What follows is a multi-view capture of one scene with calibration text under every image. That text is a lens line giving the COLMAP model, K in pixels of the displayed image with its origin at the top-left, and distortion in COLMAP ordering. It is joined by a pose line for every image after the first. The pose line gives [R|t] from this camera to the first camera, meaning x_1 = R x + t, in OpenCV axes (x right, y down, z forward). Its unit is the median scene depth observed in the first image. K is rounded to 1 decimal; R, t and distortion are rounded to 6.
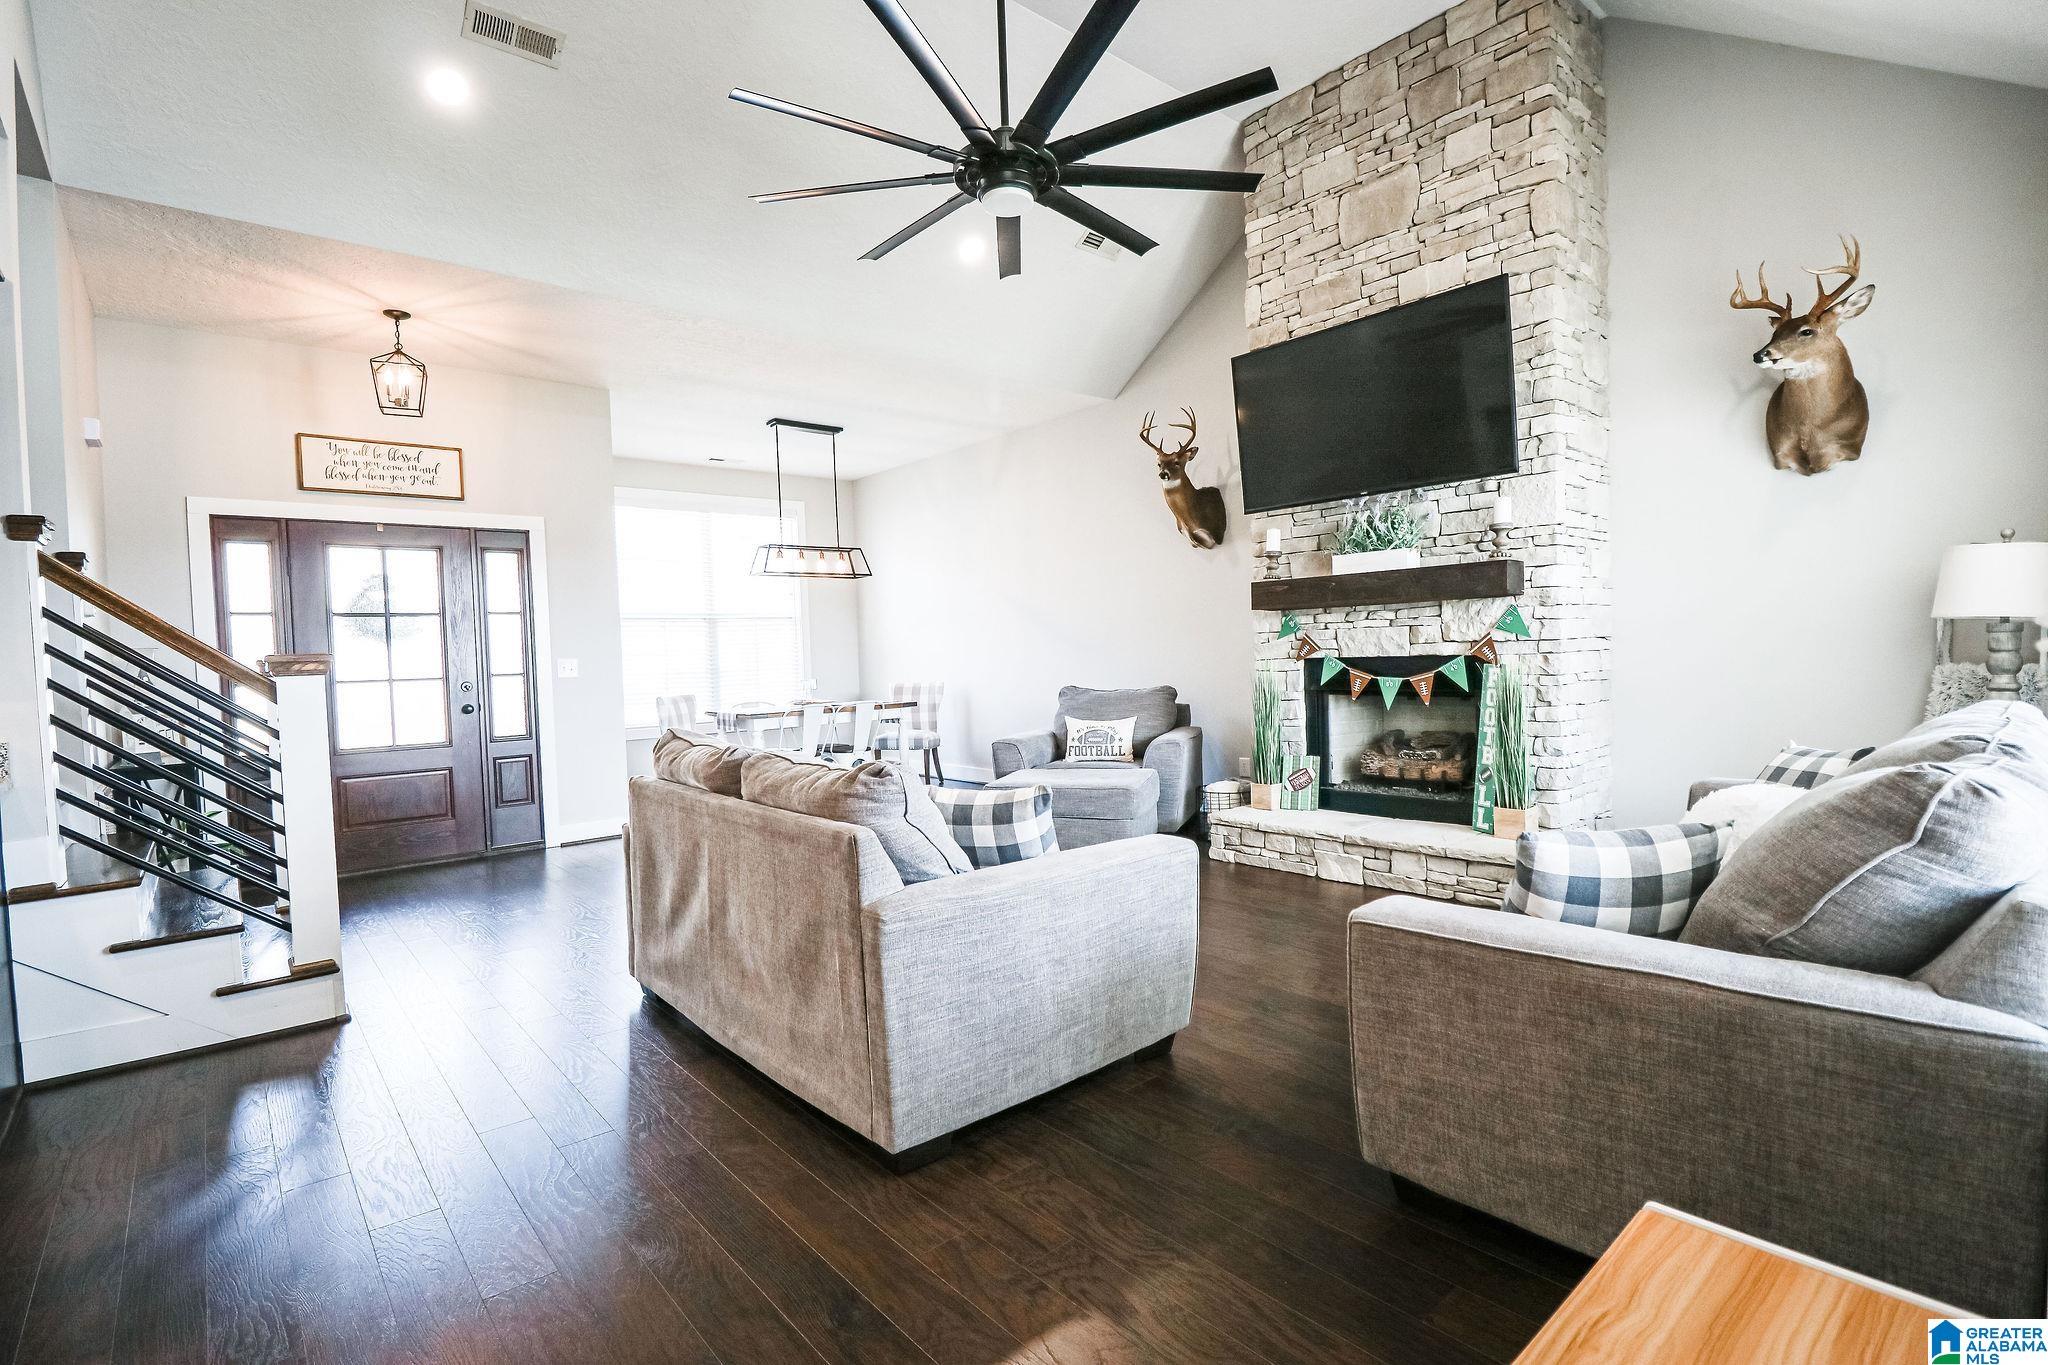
lens RADIAL K [[951.2, 0, 1044.0], [0, 951.2, 686.0], [0, 0, 1]] dist [-0.010042, -0.004246]
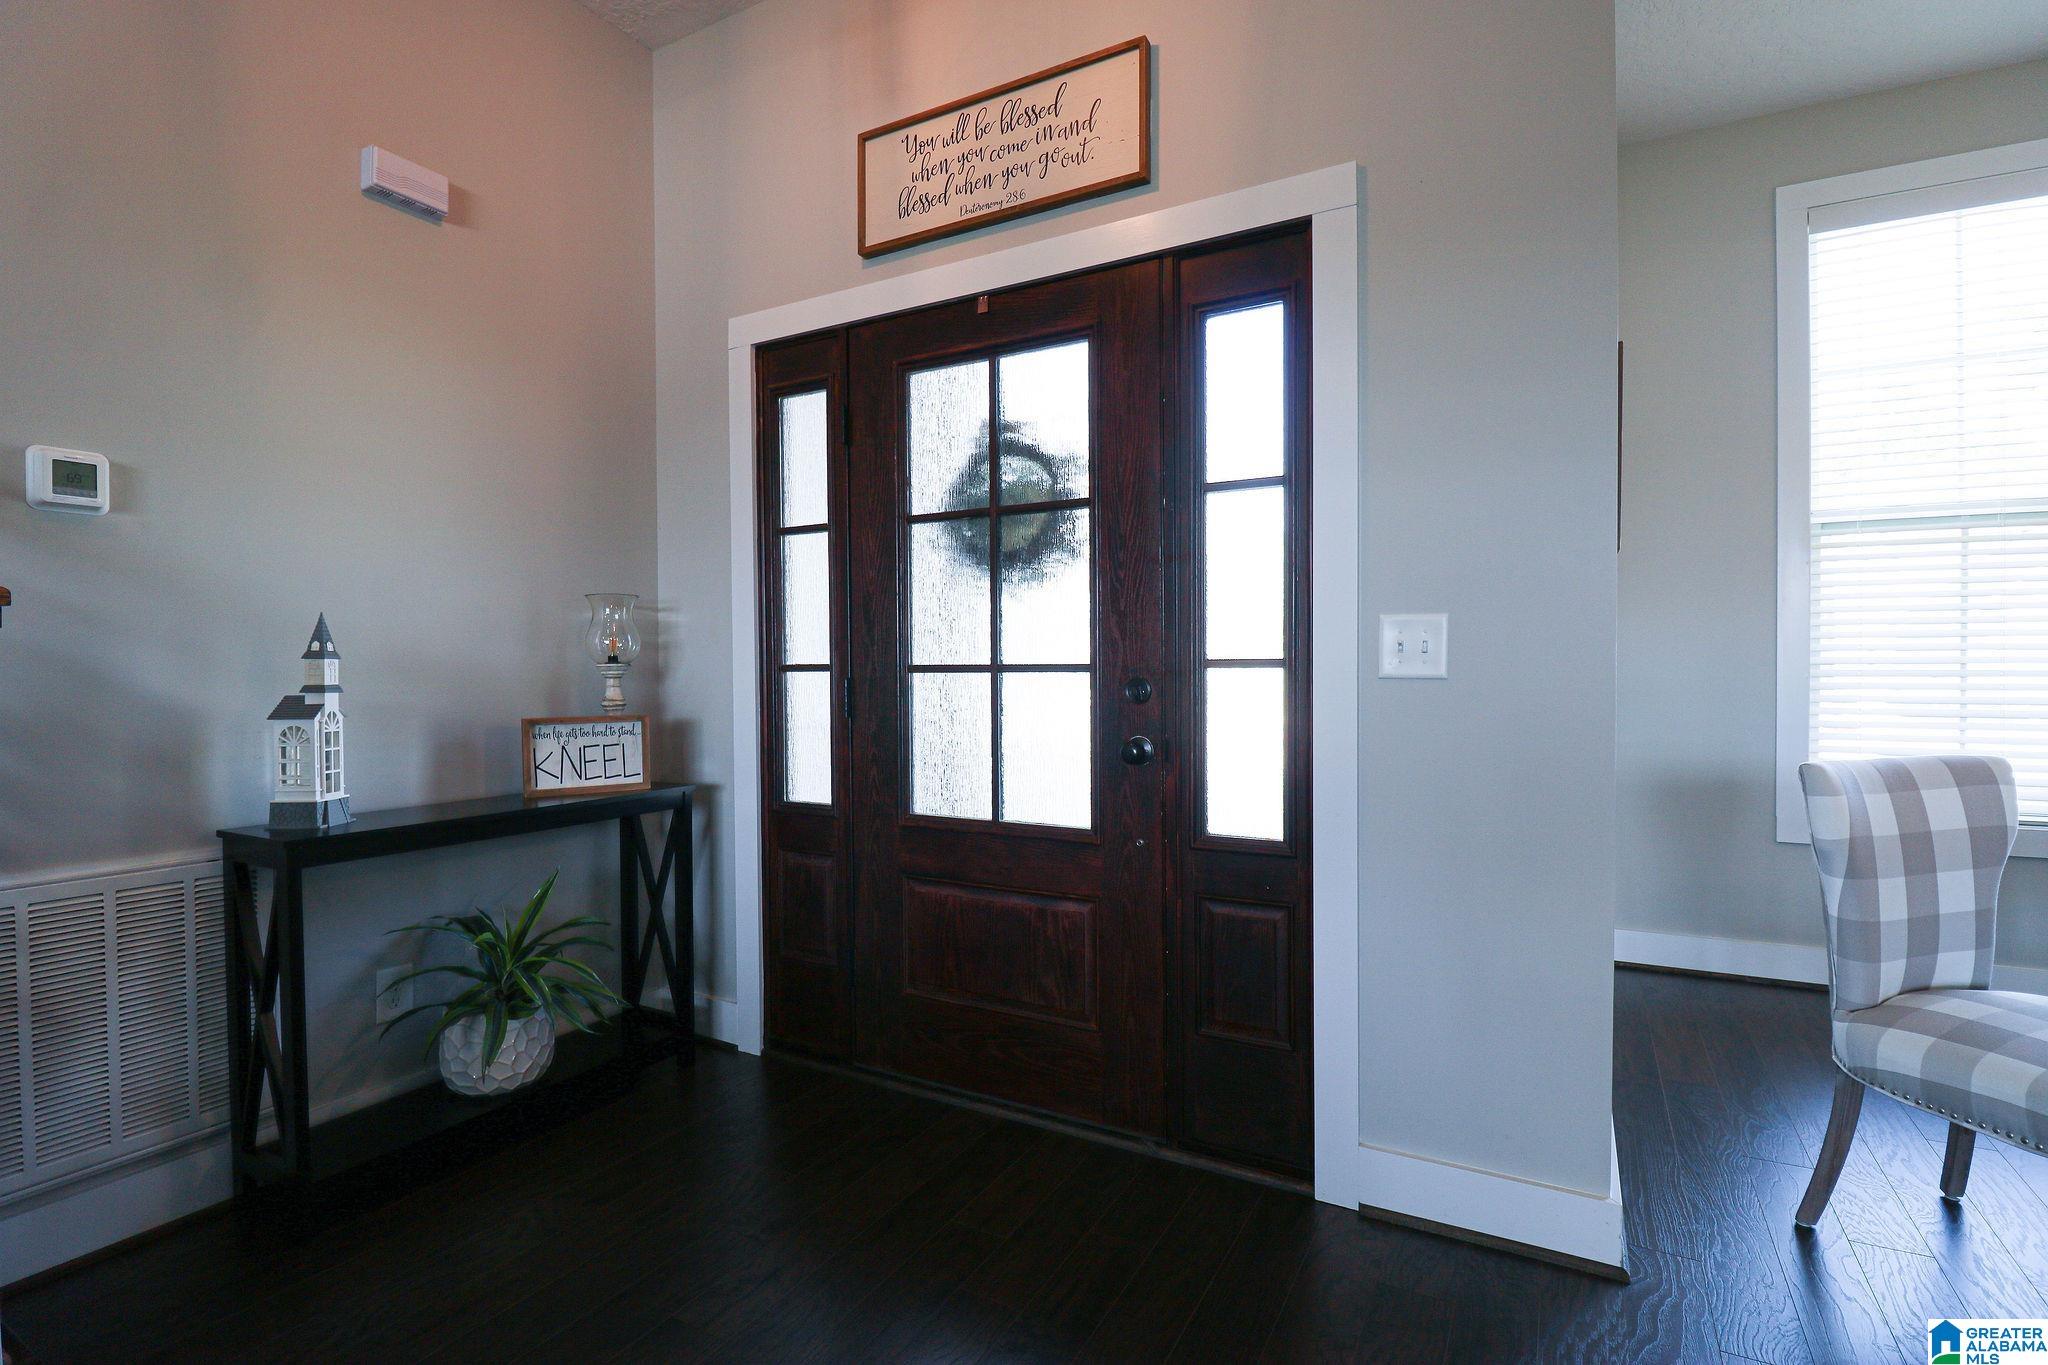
lens RADIAL K [[951.2, 0, 1028.2], [0, 951.2, 686.7], [0, 0, 1]] dist [-0.010042, -0.004246]
pose [[0.345043, 0.045948, -0.937462, -0.187674], [-0.037806, 0.998671, 0.035034, -0.008616], [0.937825, 0.023353, 0.346321, 0.562422]]
